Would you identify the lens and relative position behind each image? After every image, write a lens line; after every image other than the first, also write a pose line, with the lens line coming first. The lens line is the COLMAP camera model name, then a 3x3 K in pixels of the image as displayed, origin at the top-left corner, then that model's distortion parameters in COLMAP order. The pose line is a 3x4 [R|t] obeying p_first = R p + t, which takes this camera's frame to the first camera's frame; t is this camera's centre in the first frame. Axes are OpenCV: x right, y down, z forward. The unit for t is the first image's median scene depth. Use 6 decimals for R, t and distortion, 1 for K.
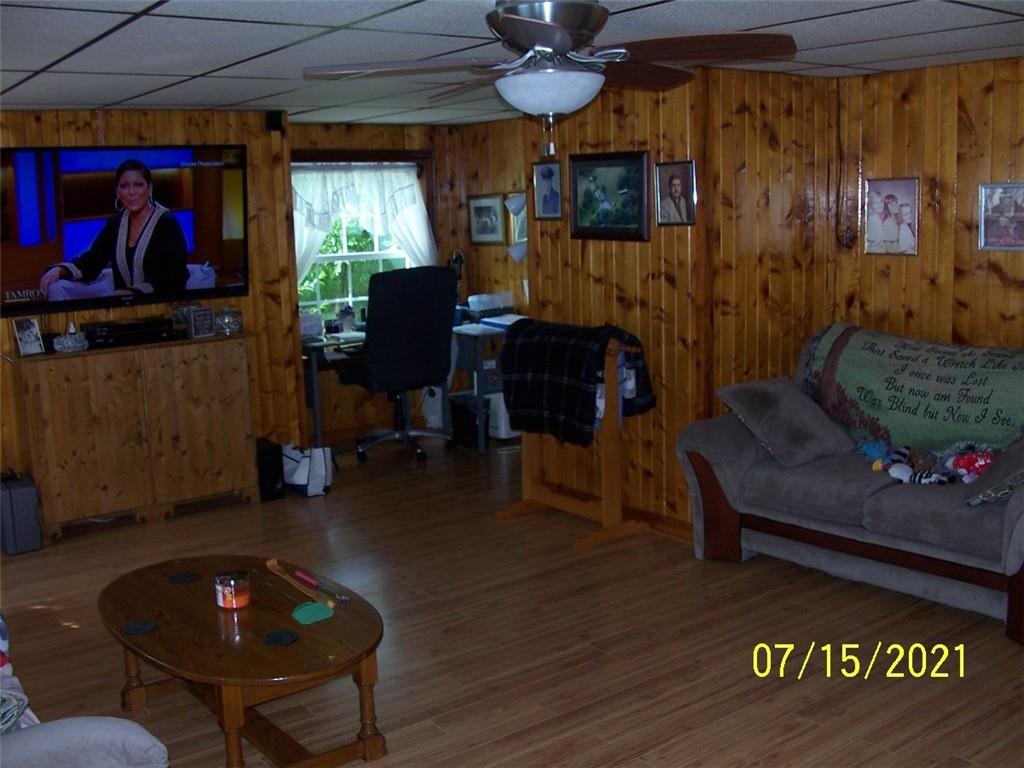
lens RADIAL K [[1080.5, 0, 511.4], [0, 1080.5, 382.4], [0, 0, 1]] dist [-0.114638, 0.000000]
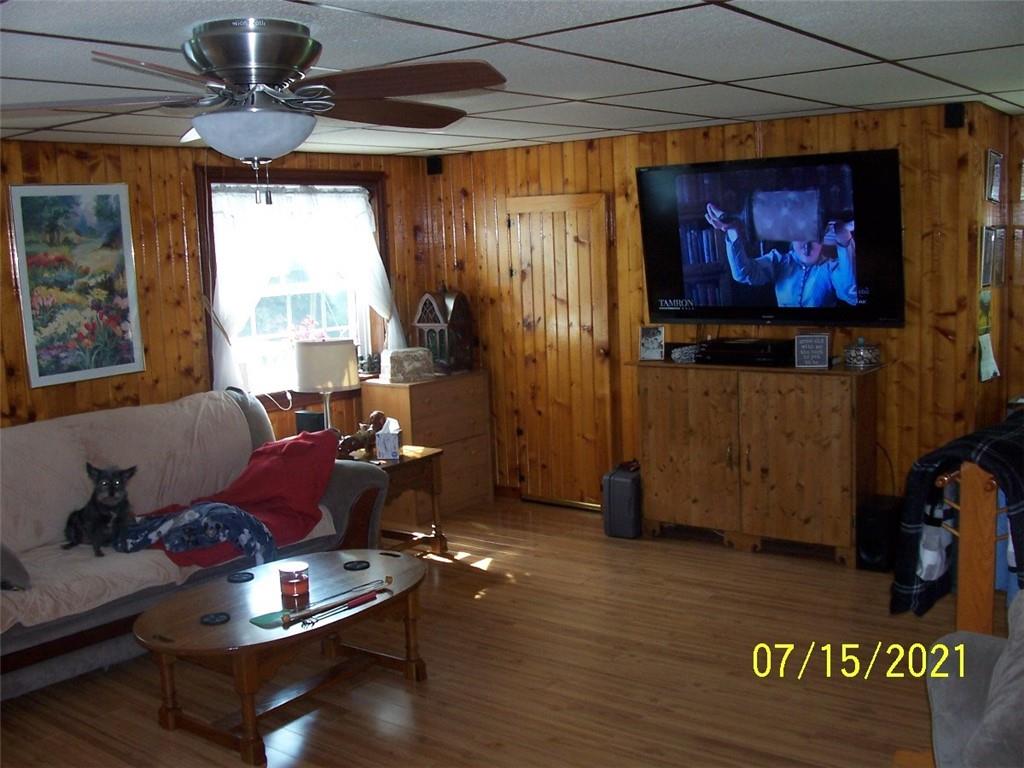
lens RADIAL K [[1080.5, 0, 512.1], [0, 1080.5, 386.7], [0, 0, 1]] dist [-0.114638, 0.000000]
pose [[0.274893, 0.150295, -0.949655, 0.509236], [-0.127877, 0.984647, 0.118817, -0.103752], [0.952933, 0.088777, 0.289892, 0.511733]]
